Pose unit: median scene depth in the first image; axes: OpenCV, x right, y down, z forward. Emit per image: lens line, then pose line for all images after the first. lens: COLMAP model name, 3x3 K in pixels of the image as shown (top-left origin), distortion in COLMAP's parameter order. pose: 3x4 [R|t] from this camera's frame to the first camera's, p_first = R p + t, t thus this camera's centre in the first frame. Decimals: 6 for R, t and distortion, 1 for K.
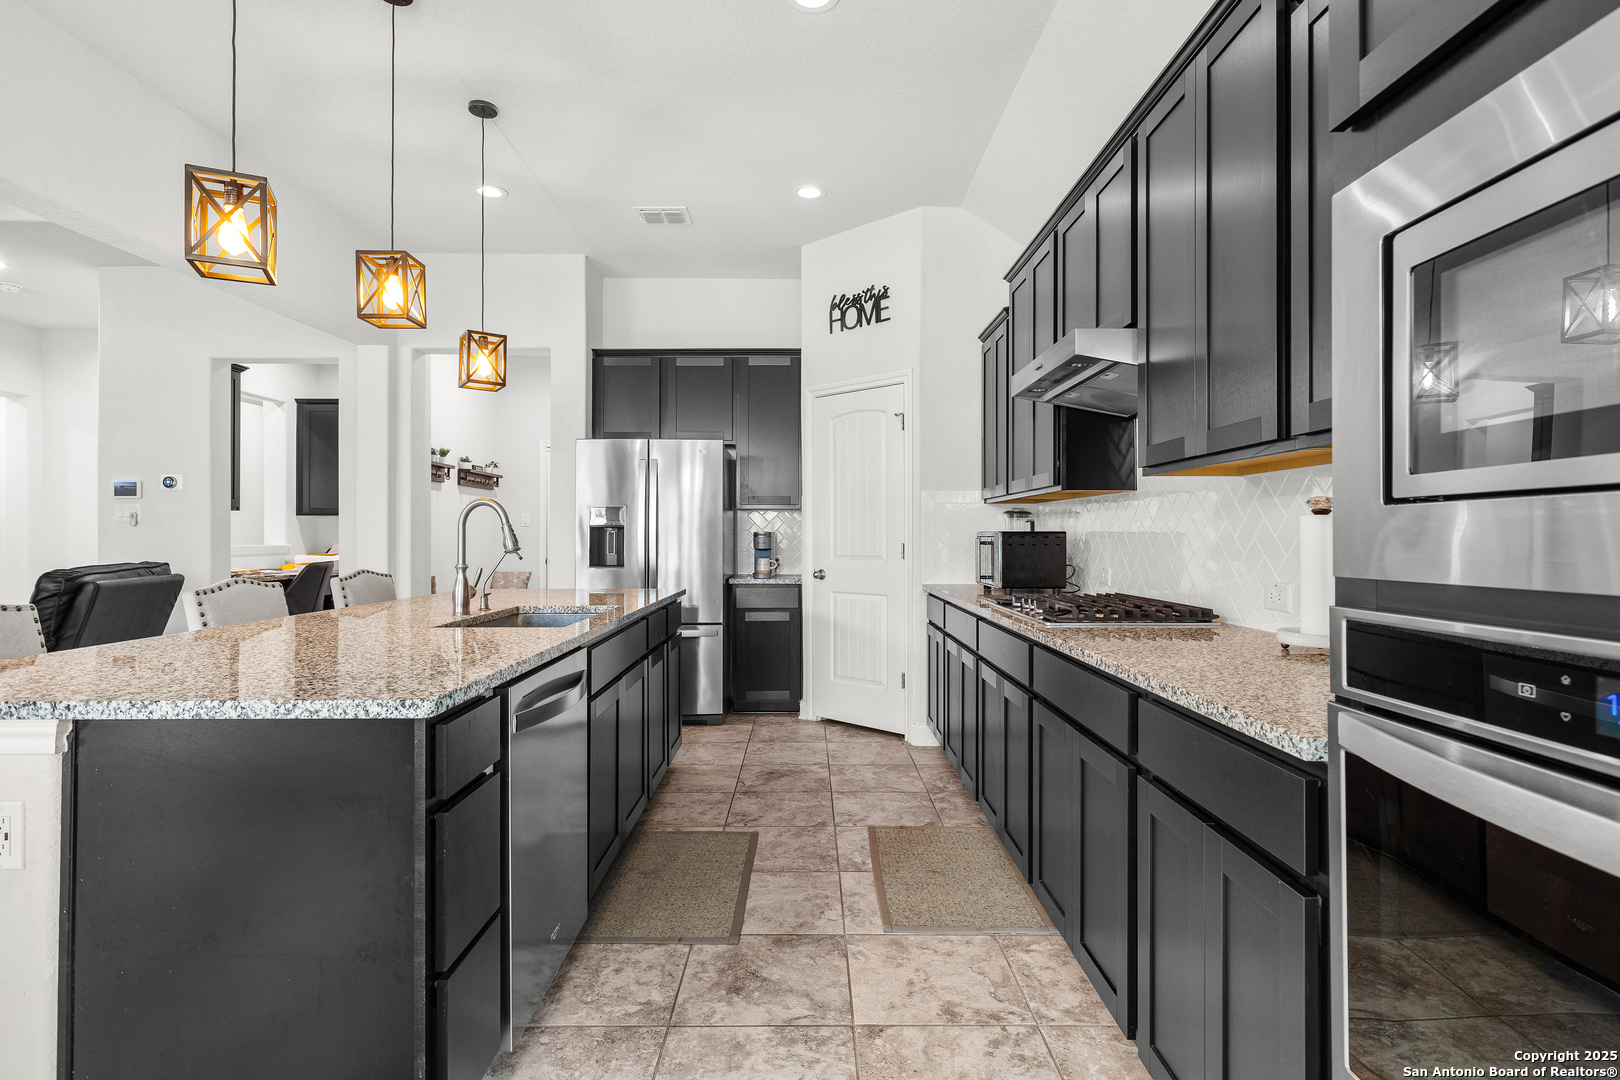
lens RADIAL K [[812.6, 0, 809.5], [0, 812.6, 535.4], [0, 0, 1]] dist [-0.000715, -0.000006]
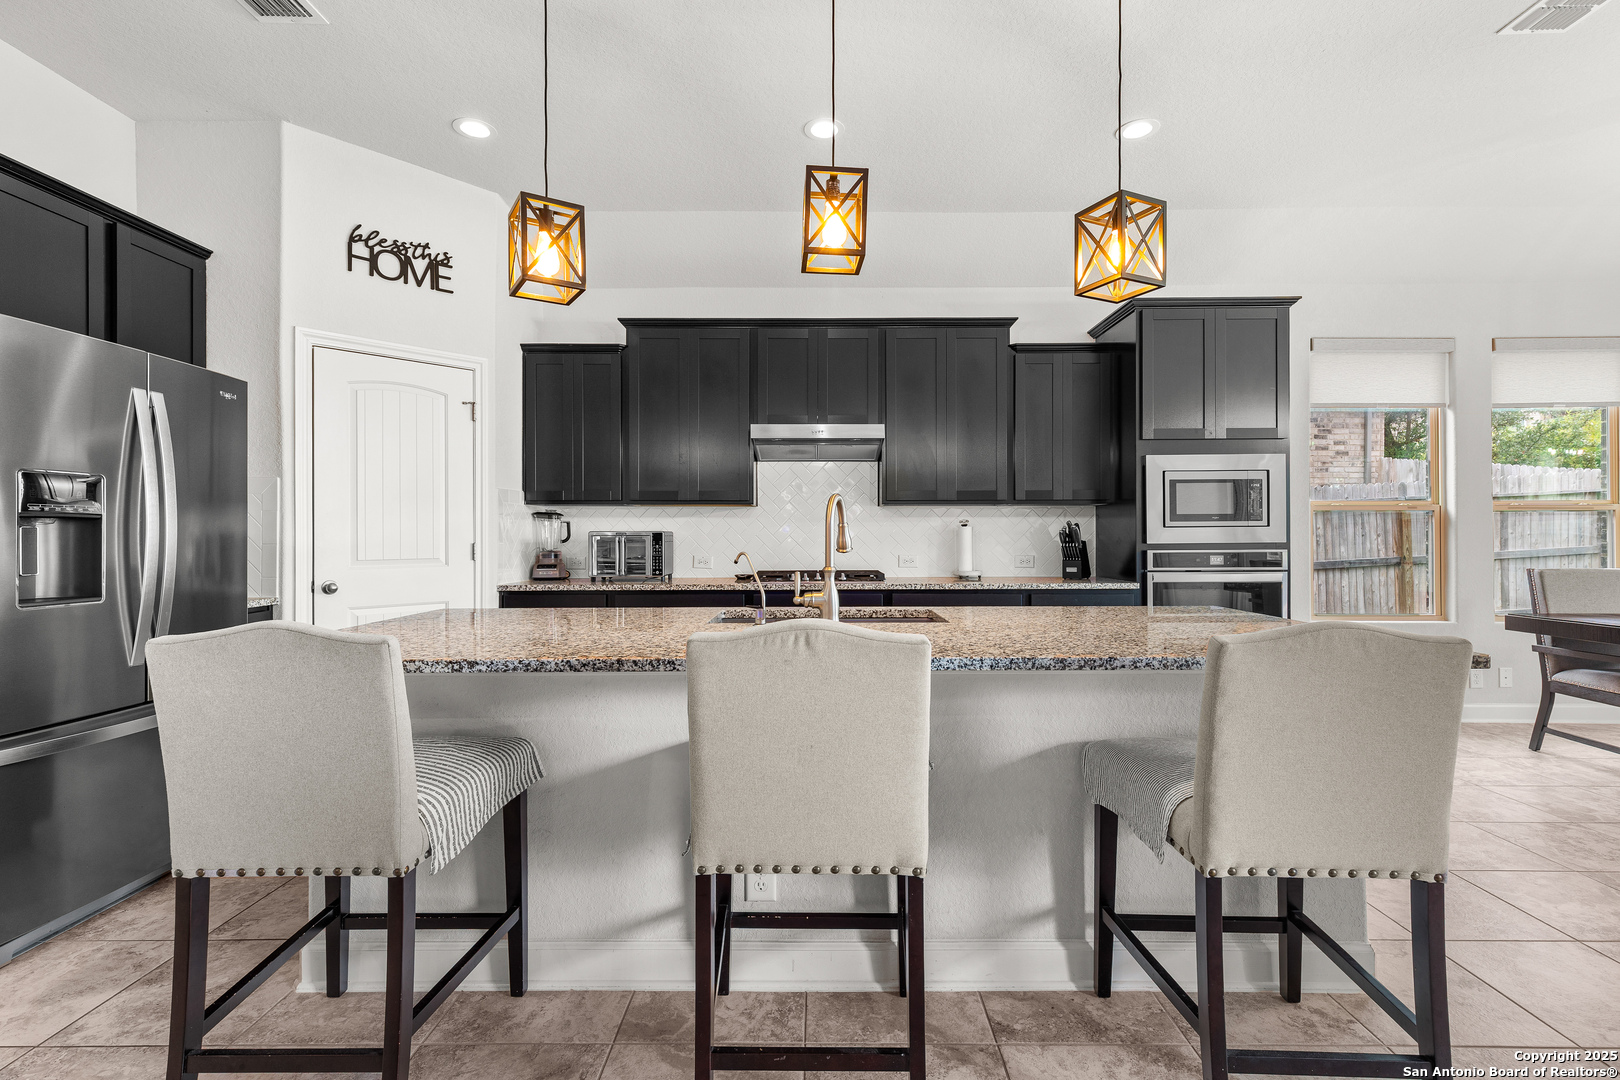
lens RADIAL K [[743.4, 0, 813.9], [0, 743.4, 533.9], [0, 0, 1]] dist [0.000429, -0.000049]
pose [[0.015479, -0.000088, 0.999880, -0.704482], [-0.002304, 0.999997, 0.000123, 0.000261], [-0.999878, -0.002306, 0.015478, 0.573952]]
